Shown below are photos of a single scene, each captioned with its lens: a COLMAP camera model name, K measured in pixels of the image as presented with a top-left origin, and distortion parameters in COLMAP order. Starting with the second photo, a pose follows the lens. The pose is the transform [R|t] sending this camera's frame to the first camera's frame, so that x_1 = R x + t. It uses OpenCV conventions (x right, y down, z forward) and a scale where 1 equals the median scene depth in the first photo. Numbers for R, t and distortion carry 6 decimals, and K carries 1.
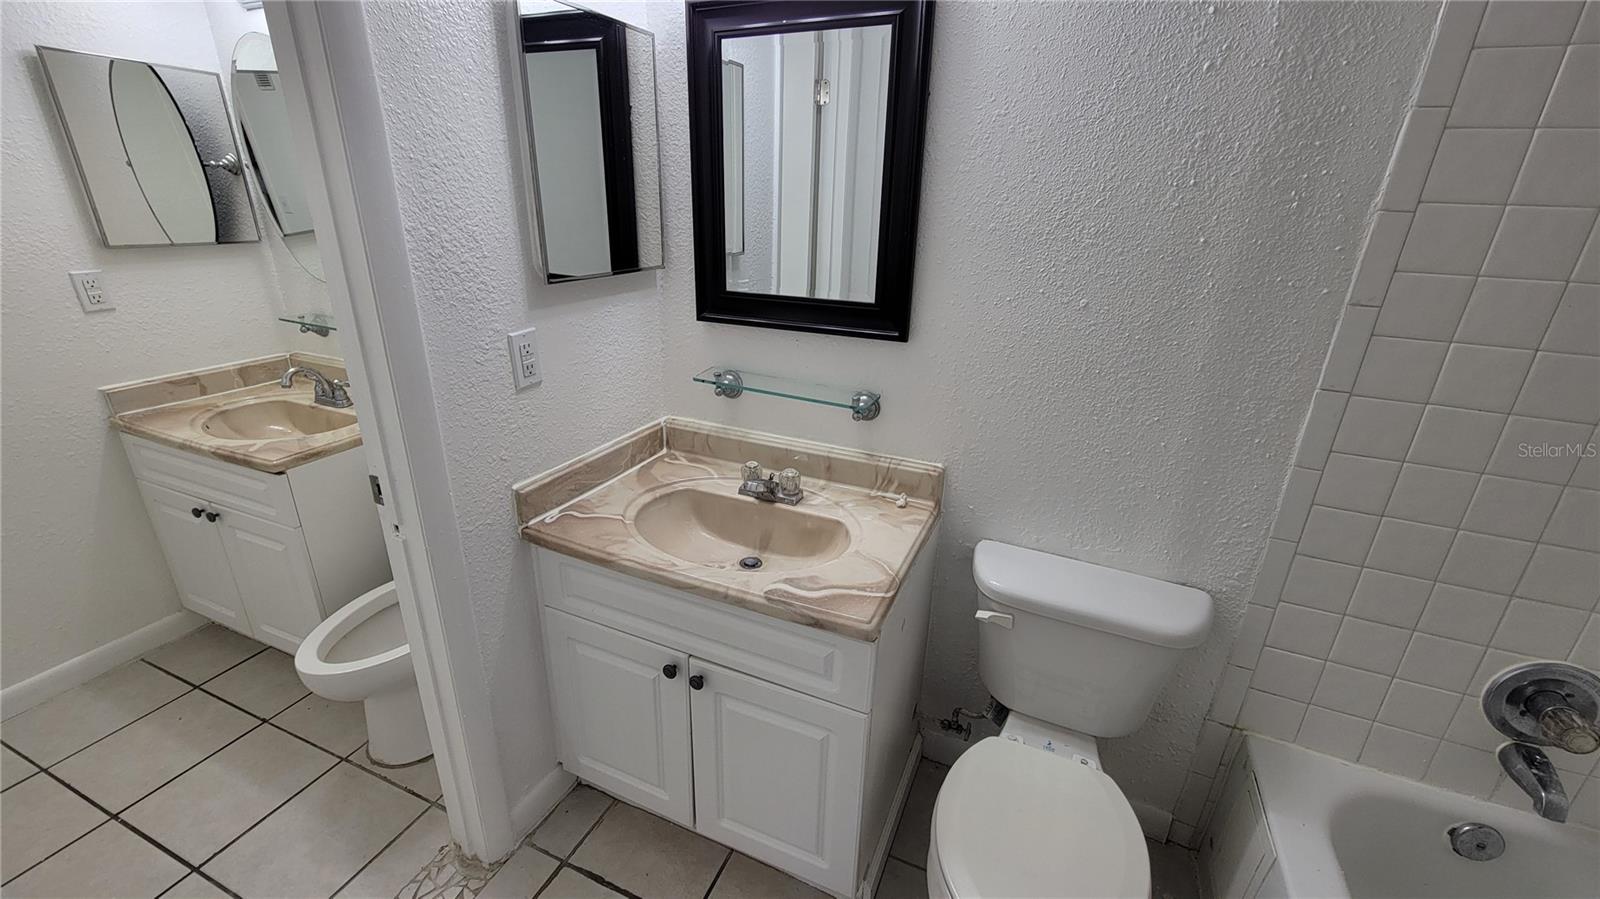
lens RADIAL K [[652.6, 0, 792.3], [0, 652.6, 450.6], [0, 0, 1]] dist [-0.001130, 0.000980]
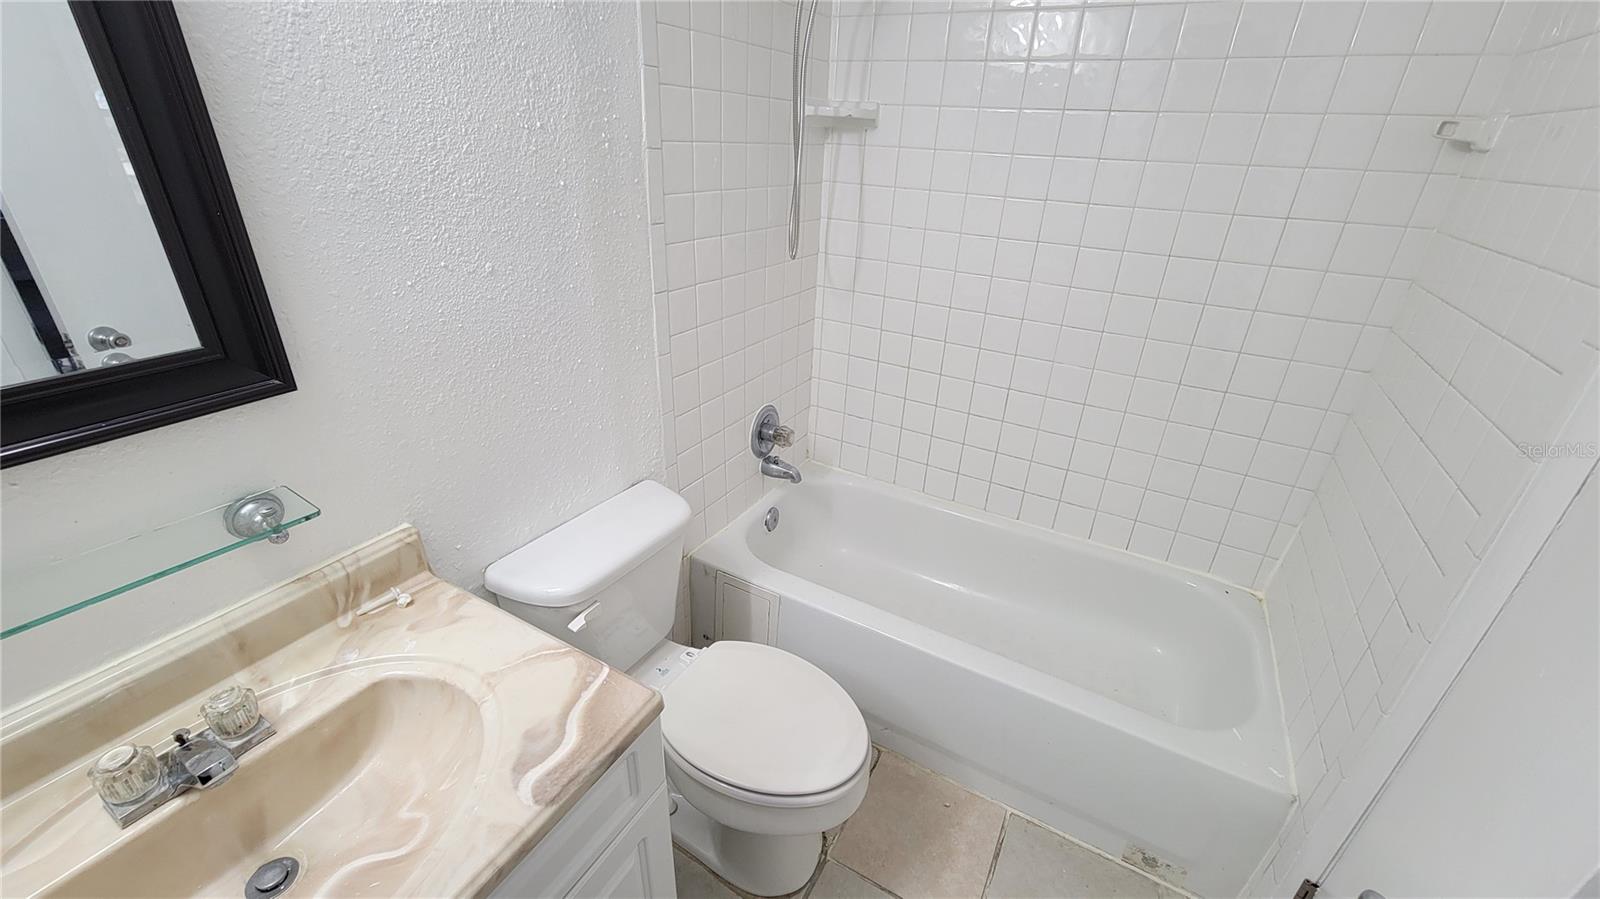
lens RADIAL K [[652.6, 0, 792.3], [0, 652.6, 450.6], [0, 0, 1]] dist [-0.001130, 0.000980]
pose [[0.110154, -0.459849, 0.881138, -0.361851], [0.325890, 0.854234, 0.405068, -0.223556], [-0.938969, 0.242534, 0.243957, 0.439734]]
